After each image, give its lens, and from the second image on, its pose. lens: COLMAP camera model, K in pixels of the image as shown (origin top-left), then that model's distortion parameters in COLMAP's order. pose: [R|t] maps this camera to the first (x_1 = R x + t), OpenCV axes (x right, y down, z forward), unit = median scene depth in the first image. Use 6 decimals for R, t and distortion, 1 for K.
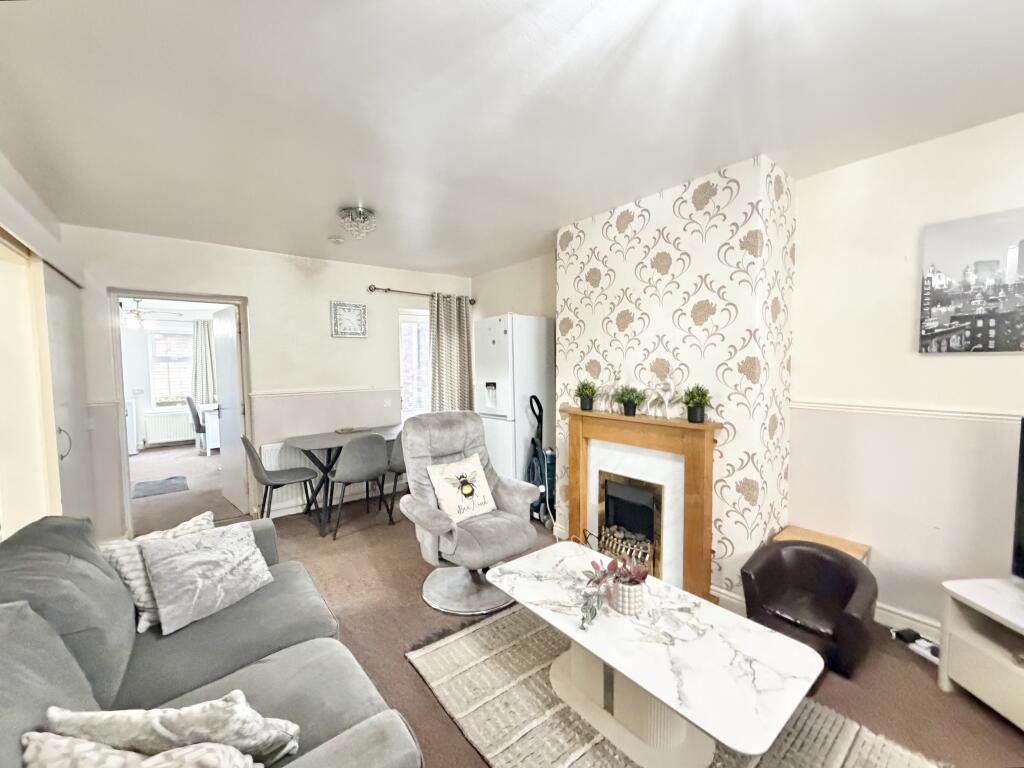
lens RADIAL K [[408.4, 0, 508.9], [0, 408.4, 385.6], [0, 0, 1]] dist [-0.000413, 0.000011]
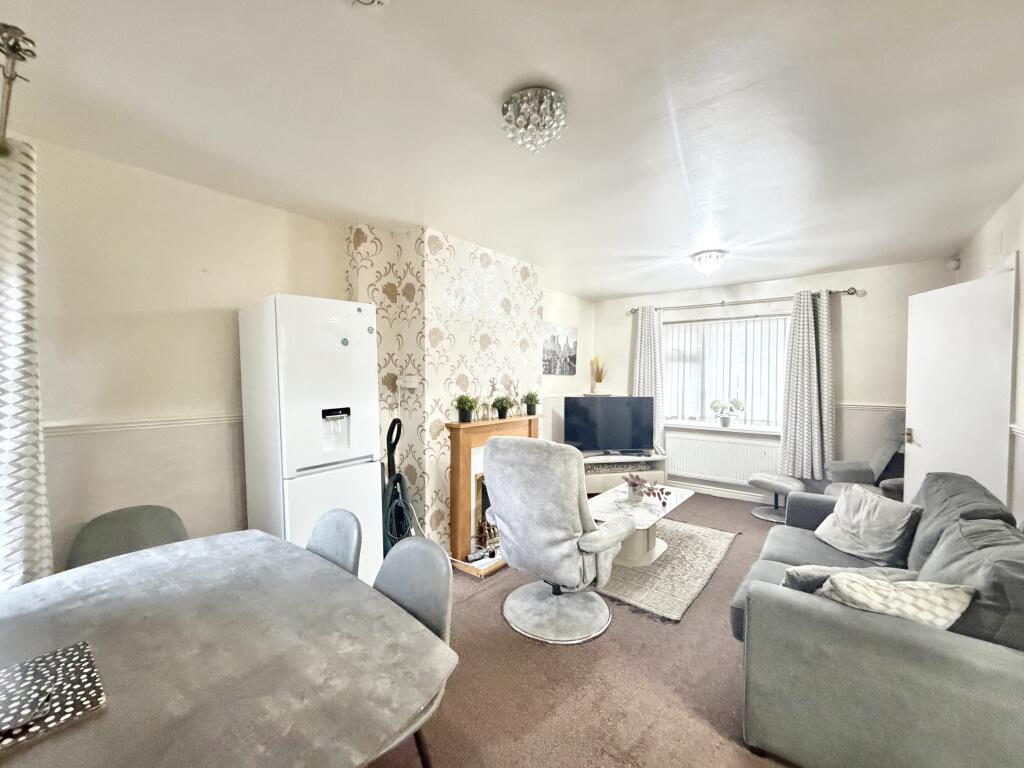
lens RADIAL K [[408.4, 0, 509.1], [0, 408.4, 386.4], [0, 0, 1]] dist [-0.000413, 0.000011]
pose [[-0.195435, -0.016621, 0.980576, -0.879207], [0.051176, 0.998321, 0.027122, -0.055221], [-0.979380, 0.055483, -0.194256, 1.121983]]
